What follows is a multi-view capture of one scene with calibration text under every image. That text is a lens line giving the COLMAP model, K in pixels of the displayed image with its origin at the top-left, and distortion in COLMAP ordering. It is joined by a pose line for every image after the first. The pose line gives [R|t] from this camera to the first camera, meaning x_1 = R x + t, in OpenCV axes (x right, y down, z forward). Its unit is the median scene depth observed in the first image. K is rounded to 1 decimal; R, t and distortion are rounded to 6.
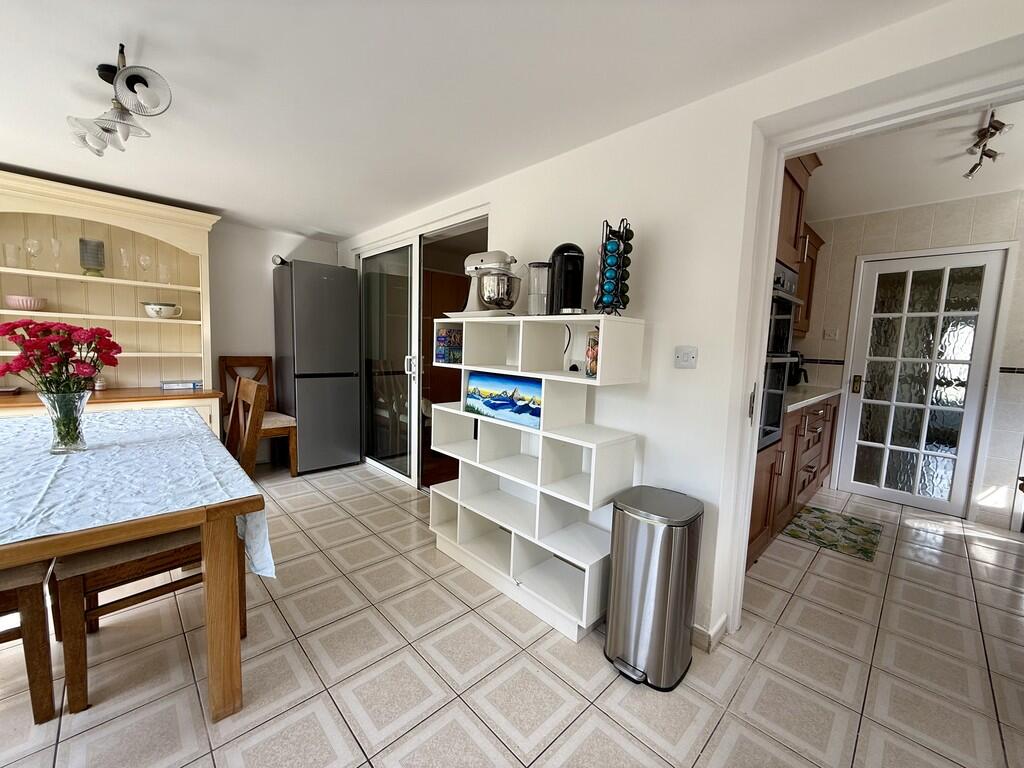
lens RADIAL K [[407.1, 0, 509.3], [0, 407.1, 383.3], [0, 0, 1]] dist [-0.000219, 0.000052]
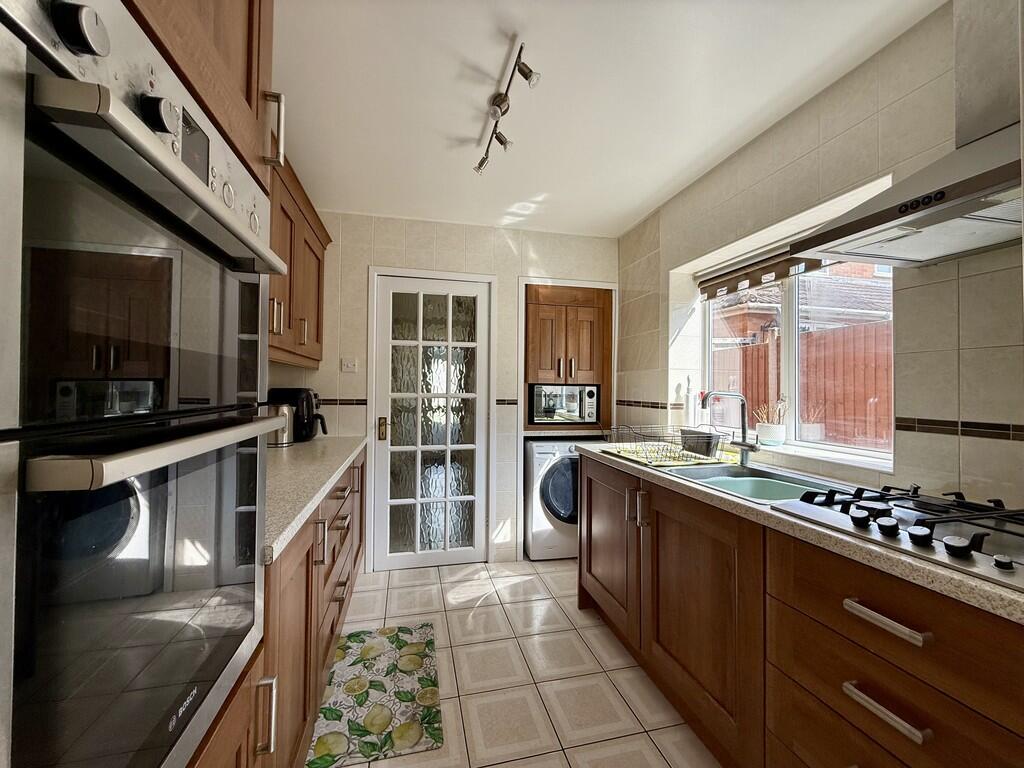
lens RADIAL K [[407.1, 0, 509.3], [0, 407.1, 383.3], [0, 0, 1]] dist [-0.000219, 0.000052]
pose [[0.501667, -0.021390, 0.864796, 0.237022], [0.095786, 0.994920, -0.030957, -0.029239], [-0.859741, 0.098366, 0.501167, 0.306330]]
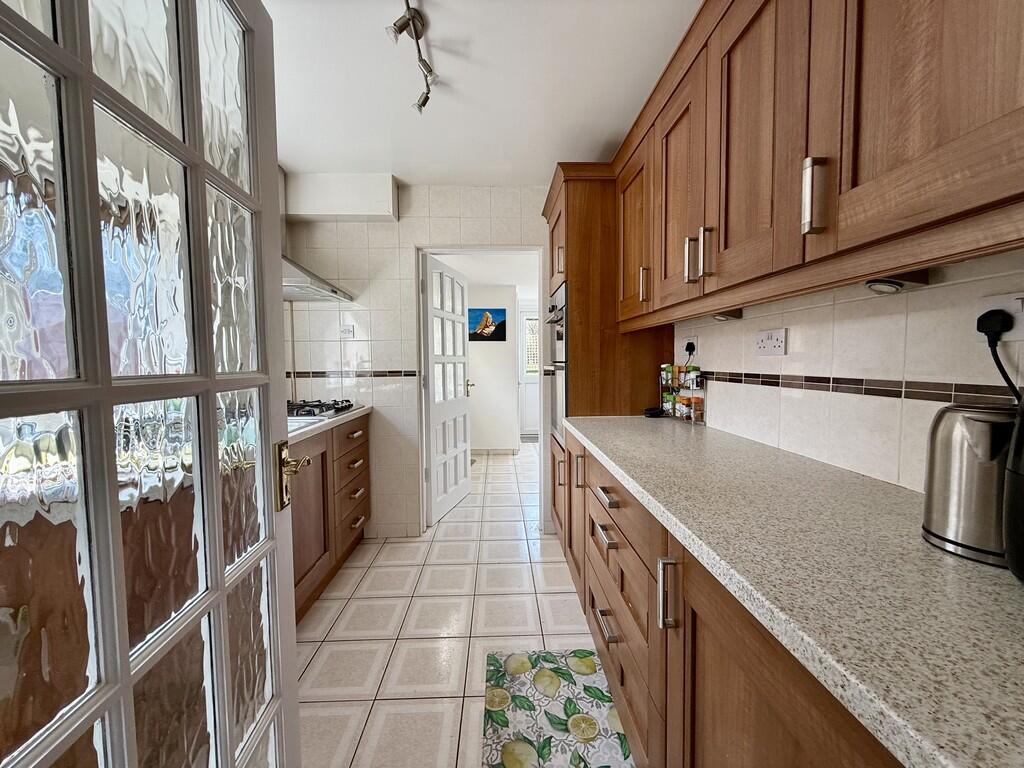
lens RADIAL K [[407.1, 0, 509.3], [0, 407.1, 383.3], [0, 0, 1]] dist [-0.000219, 0.000052]
pose [[-0.675996, 0.013984, -0.736772, 0.738826], [-0.086805, 0.991348, 0.098460, -0.052935], [0.731775, 0.130514, -0.668934, 0.769826]]
